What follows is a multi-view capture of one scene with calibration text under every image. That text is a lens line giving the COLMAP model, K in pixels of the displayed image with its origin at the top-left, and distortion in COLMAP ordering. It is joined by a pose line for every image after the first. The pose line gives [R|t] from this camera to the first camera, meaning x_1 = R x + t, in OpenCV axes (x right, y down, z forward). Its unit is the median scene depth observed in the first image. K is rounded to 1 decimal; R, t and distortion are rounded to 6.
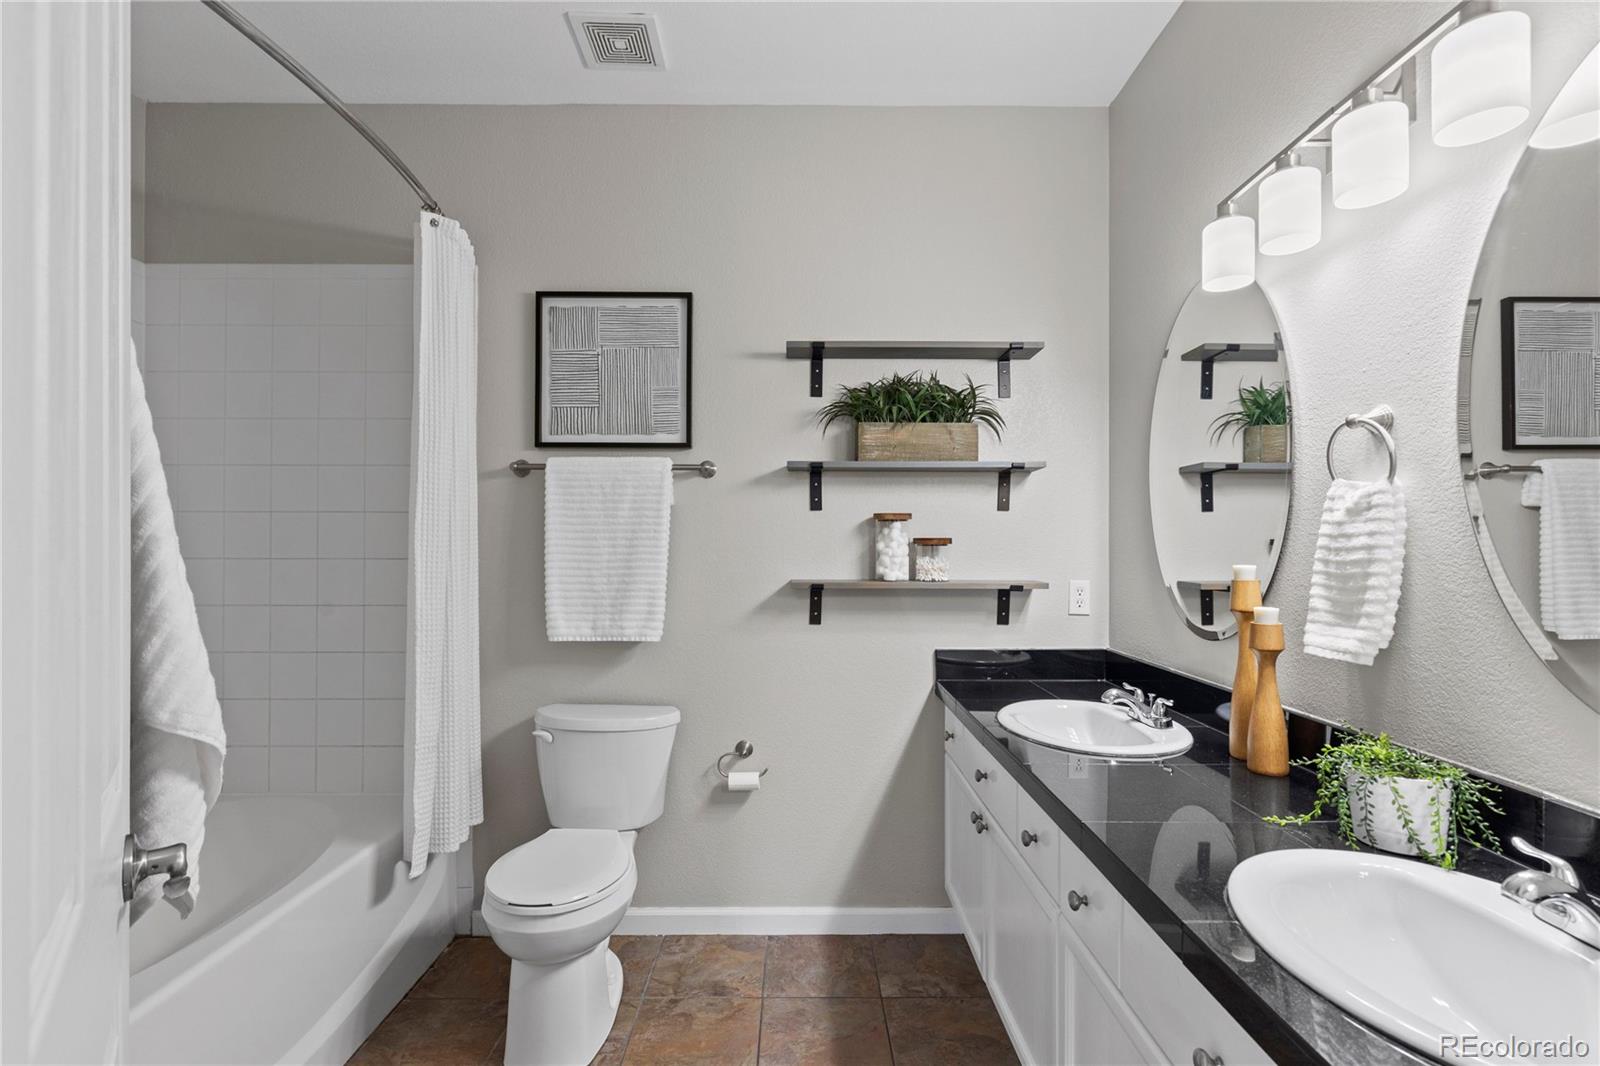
lens RADIAL K [[725.7, 0, 803.1], [0, 725.7, 536.4], [0, 0, 1]] dist [0.003751, -0.001153]
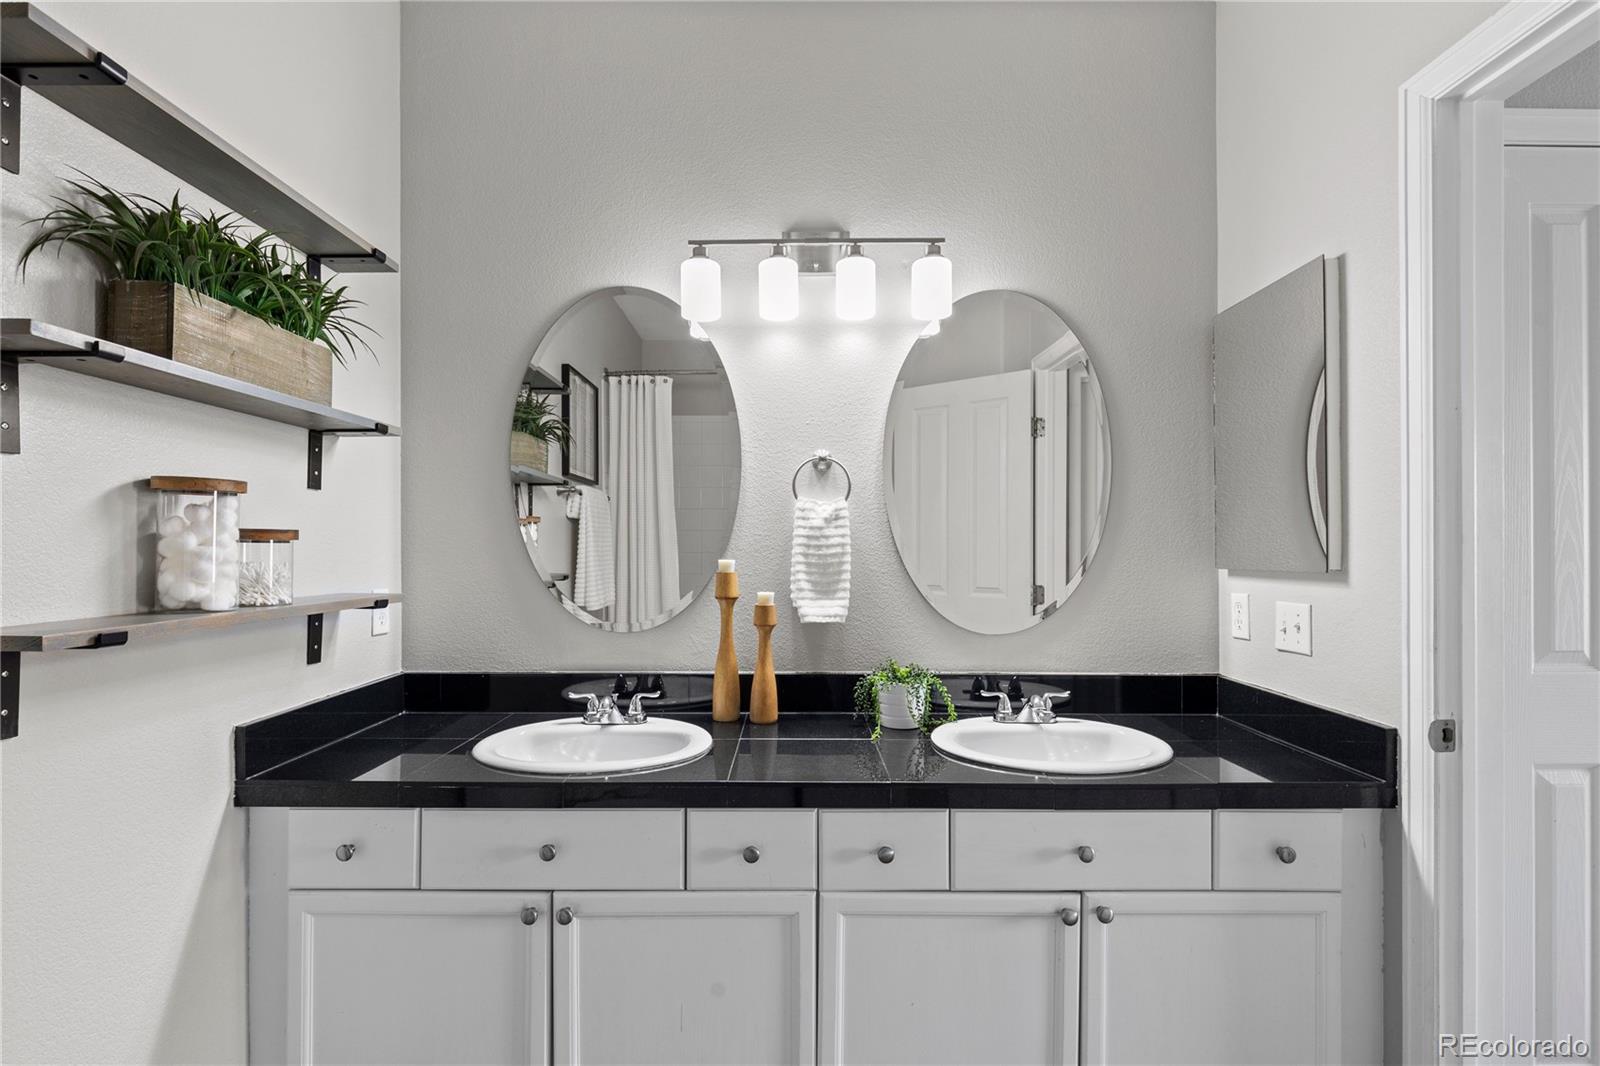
lens RADIAL K [[725.7, 0, 793.8], [0, 725.7, 545.8], [0, 0, 1]] dist [0.003751, -0.001153]
pose [[0.006289, 0.004526, 0.999970, -0.673914], [-0.011008, 0.999929, -0.004457, 0.023366], [-0.999920, -0.010980, 0.006338, 1.008249]]
